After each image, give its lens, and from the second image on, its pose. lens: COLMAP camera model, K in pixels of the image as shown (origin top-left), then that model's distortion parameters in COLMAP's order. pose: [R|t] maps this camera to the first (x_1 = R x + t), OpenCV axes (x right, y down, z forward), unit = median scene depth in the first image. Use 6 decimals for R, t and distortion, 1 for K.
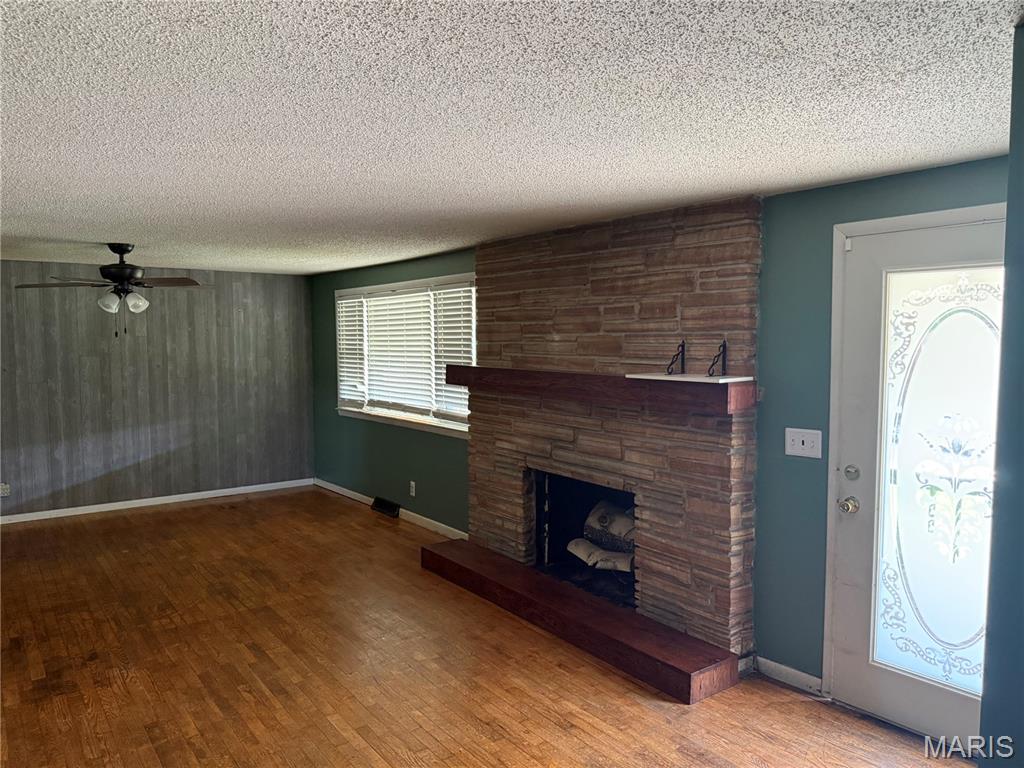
lens RADIAL K [[728.8, 0, 520.3], [0, 728.8, 385.4], [0, 0, 1]] dist [0.049953, -0.064887]
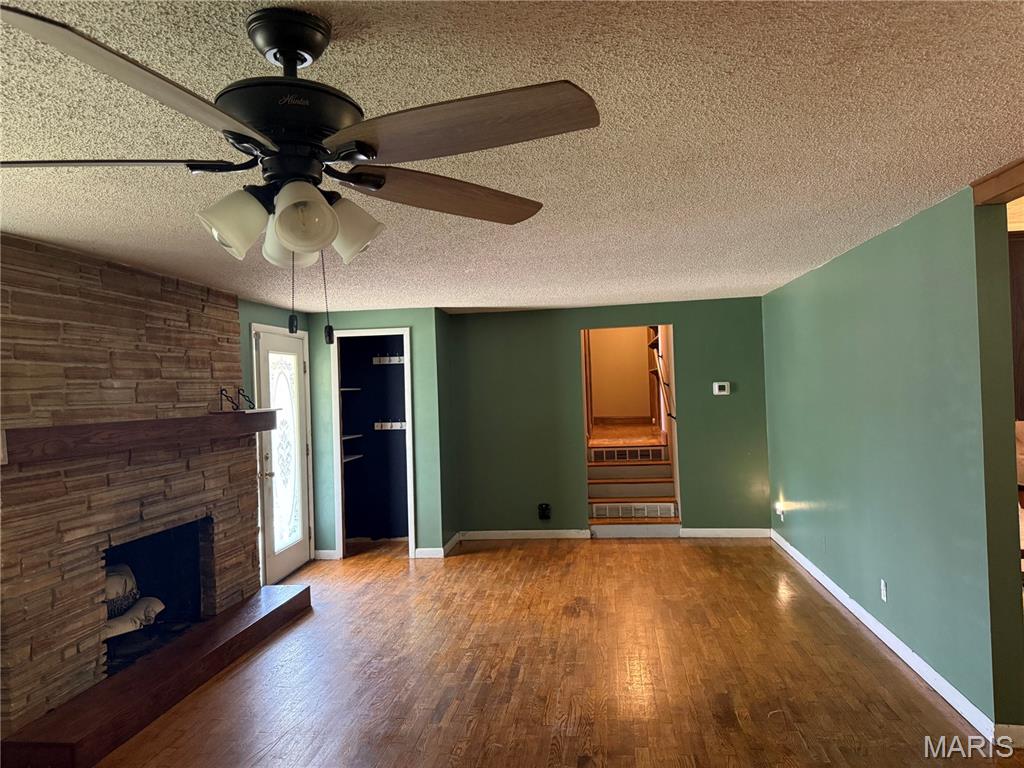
lens RADIAL K [[728.8, 0, 515.1], [0, 728.8, 383.0], [0, 0, 1]] dist [0.049953, -0.064887]
pose [[-0.717083, 0.032923, 0.696210, -0.941993], [0.084709, 0.995596, 0.040168, -0.065186], [-0.691821, 0.087779, -0.716714, 1.363727]]
